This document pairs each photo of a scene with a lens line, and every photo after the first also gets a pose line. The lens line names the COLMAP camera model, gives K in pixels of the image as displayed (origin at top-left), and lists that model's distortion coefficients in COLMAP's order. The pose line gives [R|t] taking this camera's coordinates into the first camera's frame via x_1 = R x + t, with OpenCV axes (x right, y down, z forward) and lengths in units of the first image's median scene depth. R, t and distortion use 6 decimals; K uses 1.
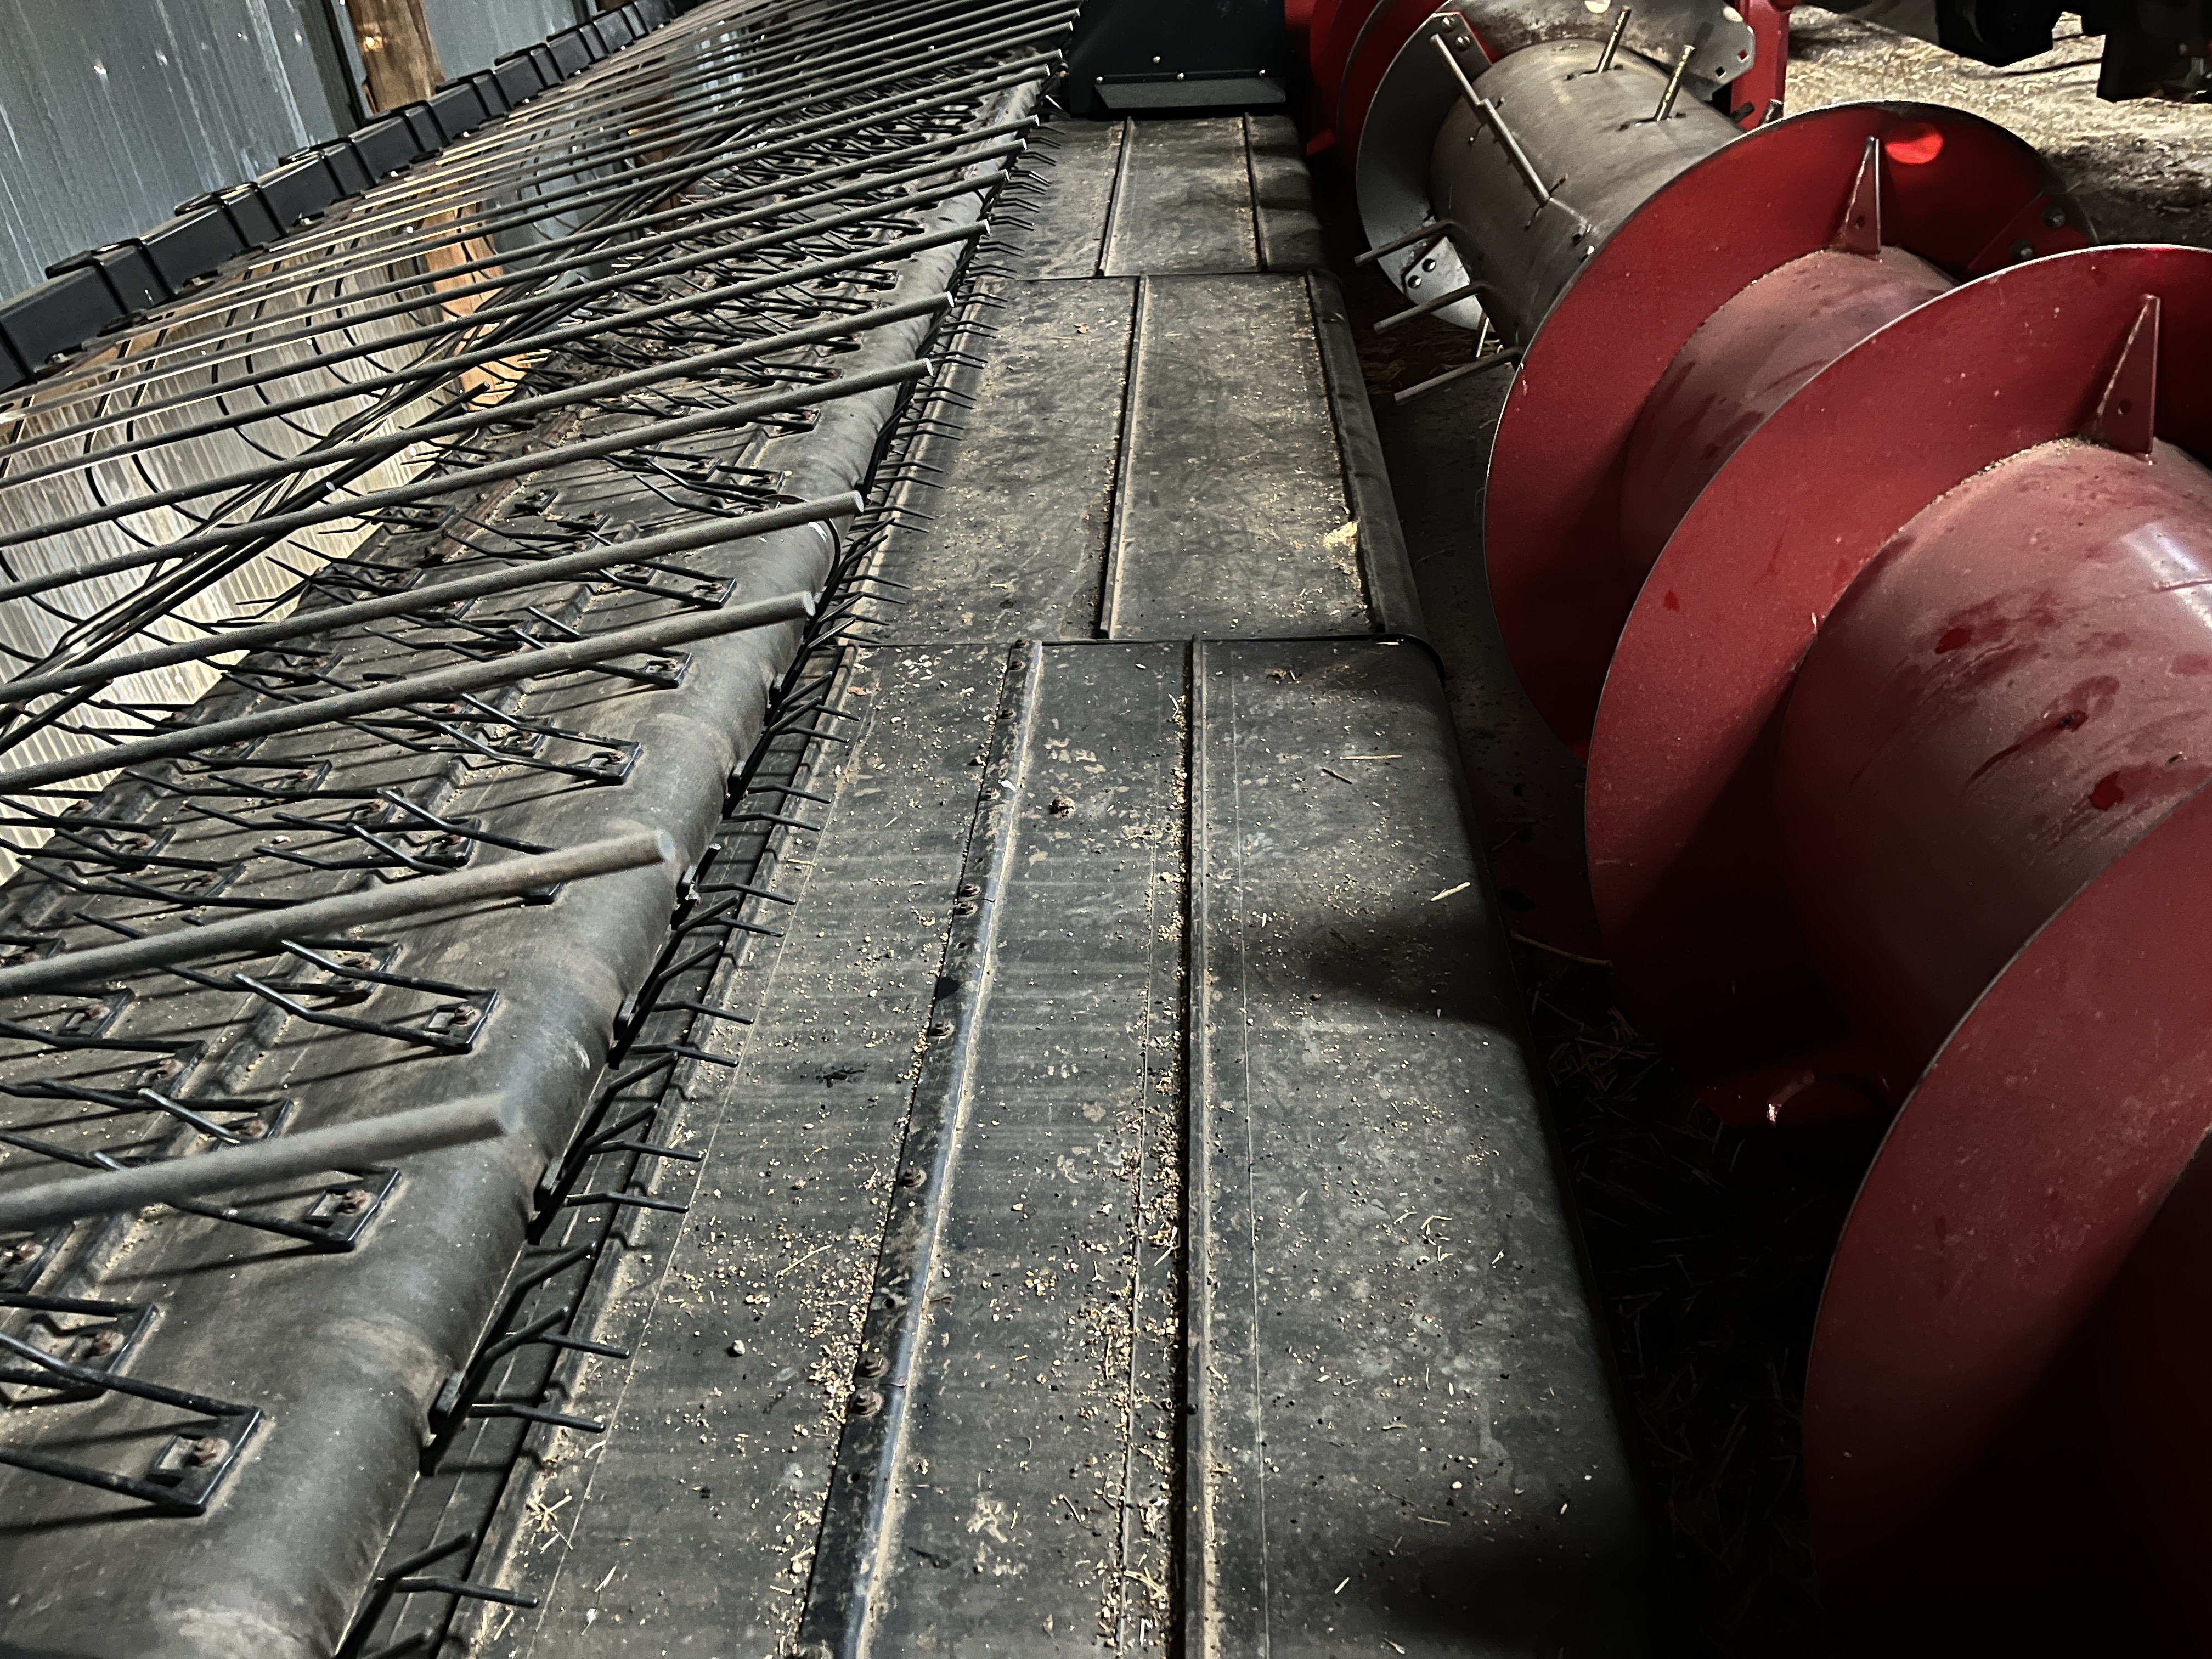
lens RADIAL K [[1781.5, 0, 1109.4], [0, 1781.5, 815.2], [0, 0, 1]] dist [0.062303, -0.085282]
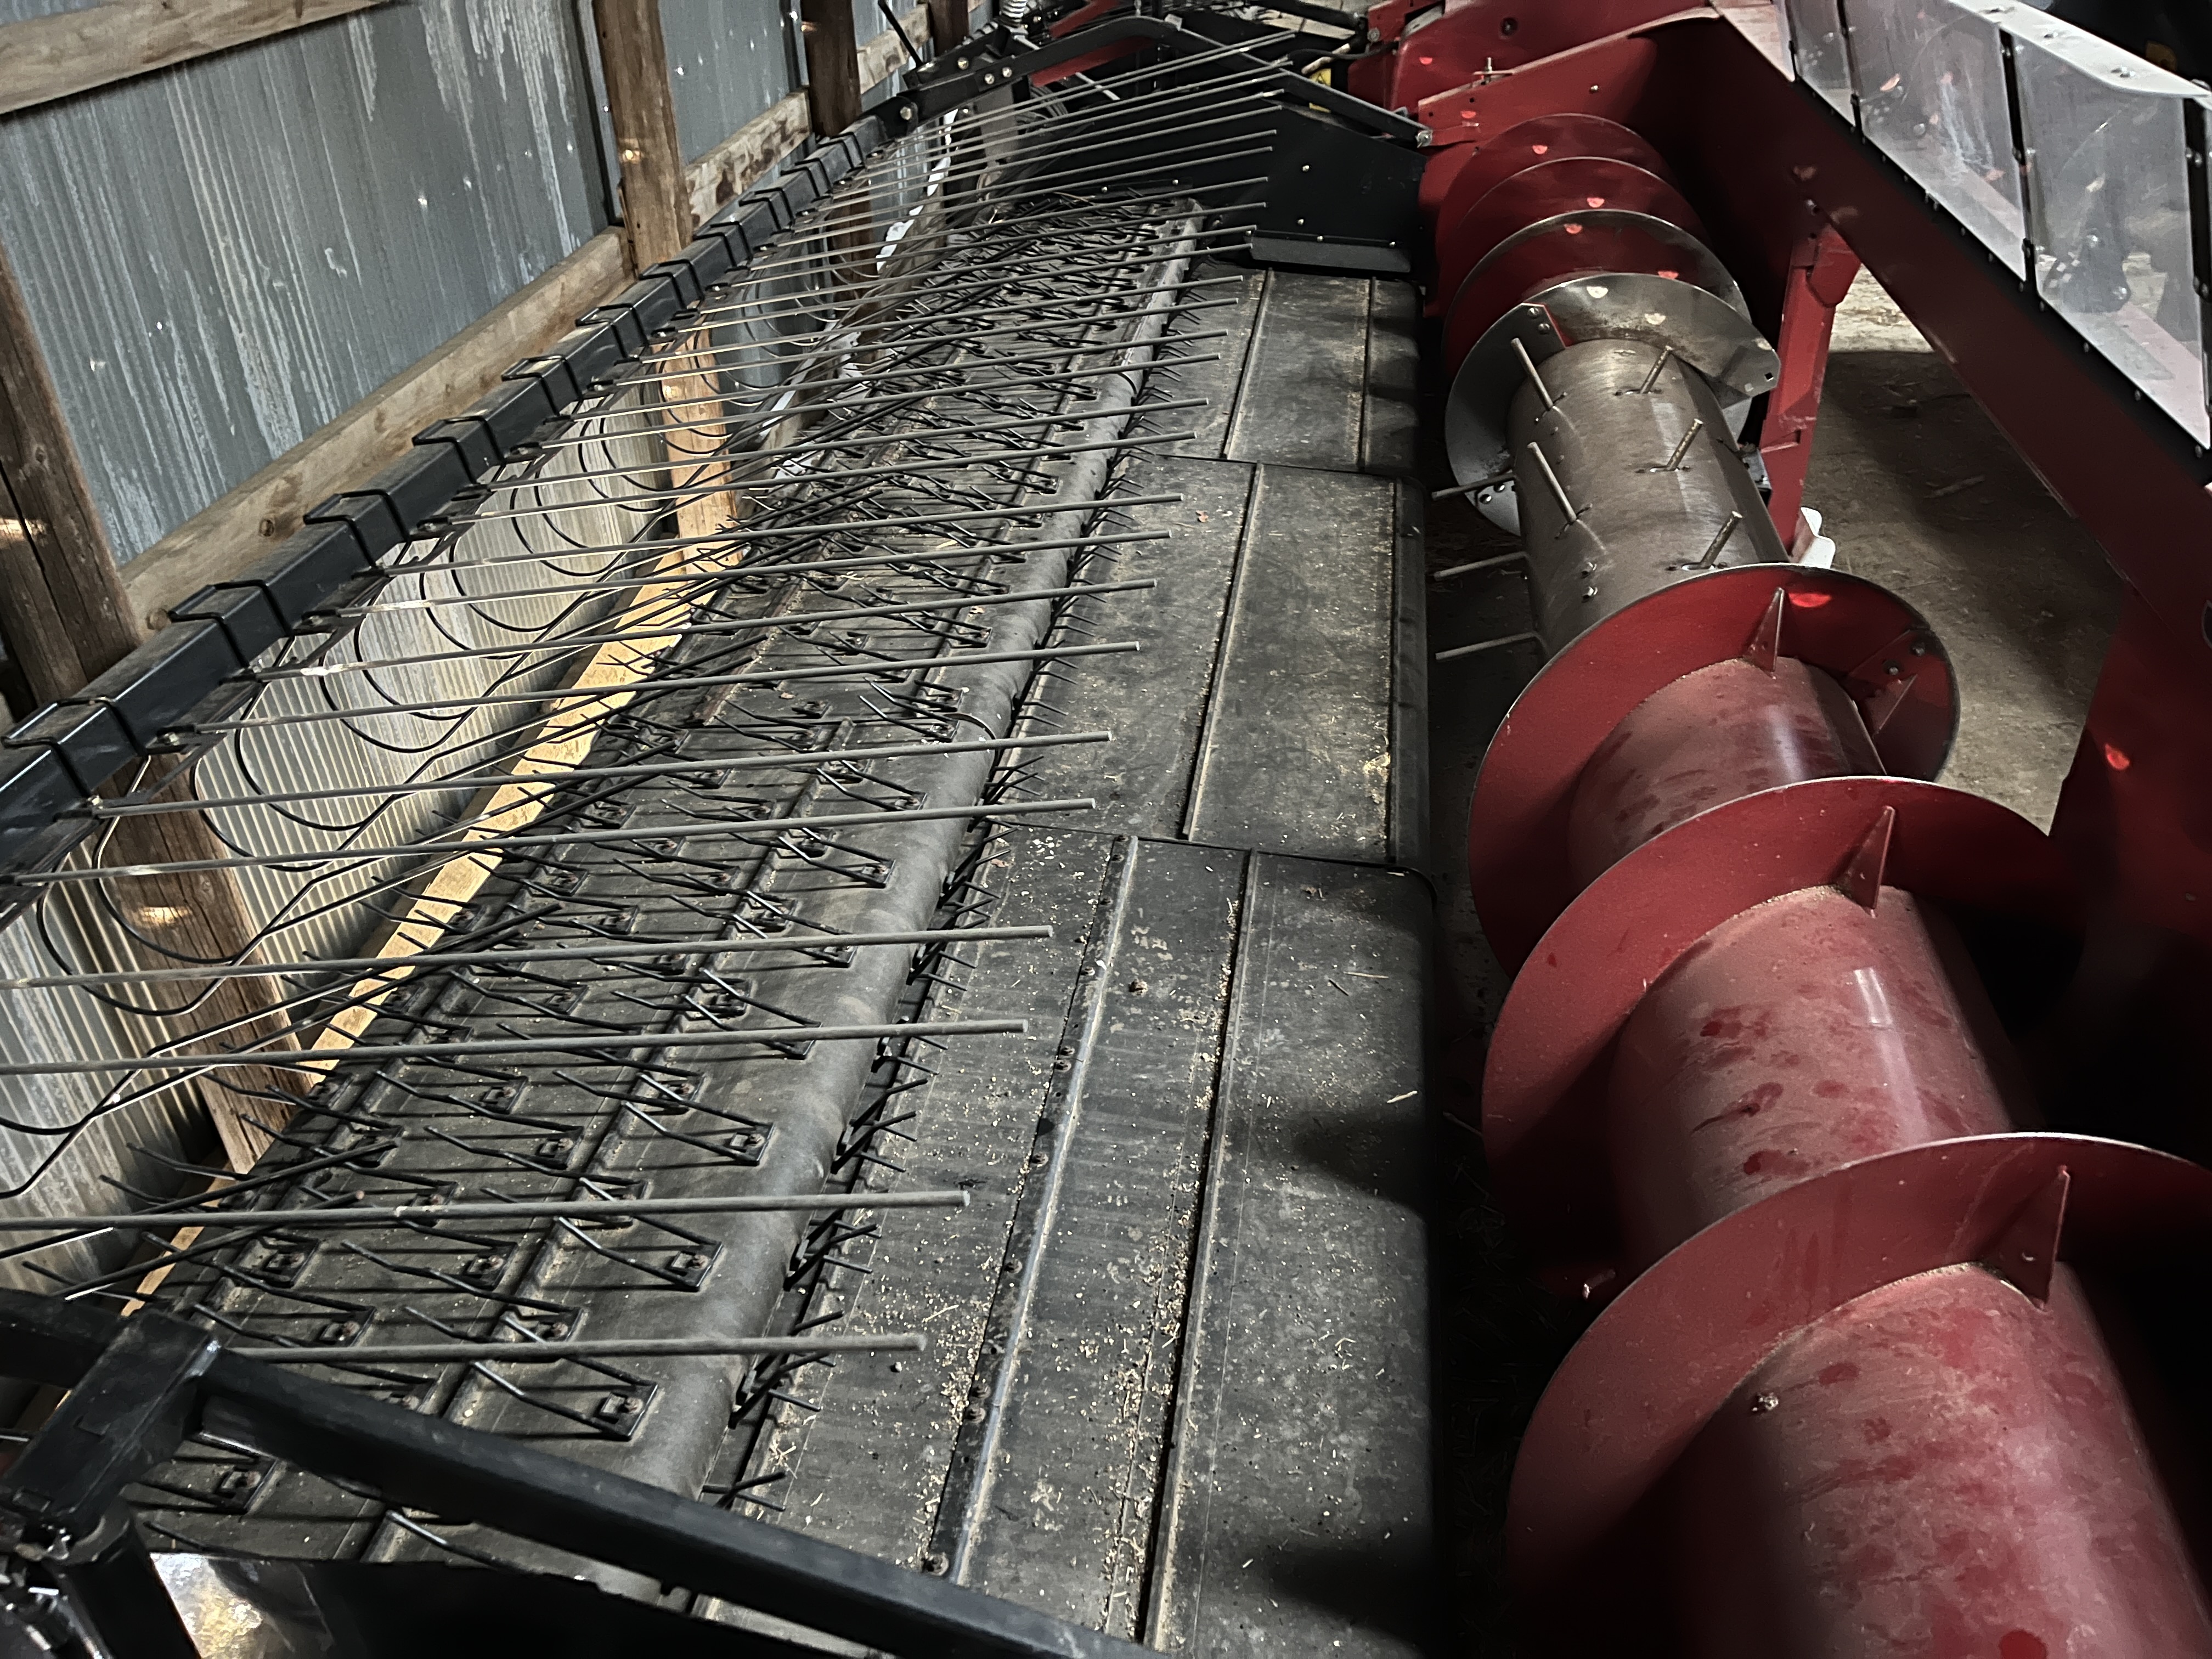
lens RADIAL K [[1781.5, 0, 1129.5], [0, 1781.5, 826.7], [0, 0, 1]] dist [0.062303, -0.085282]
pose [[0.991821, 0.125296, -0.024326, -0.019558], [-0.124598, 0.991802, 0.028350, -0.214079], [0.027679, -0.025087, 0.999302, -0.493076]]
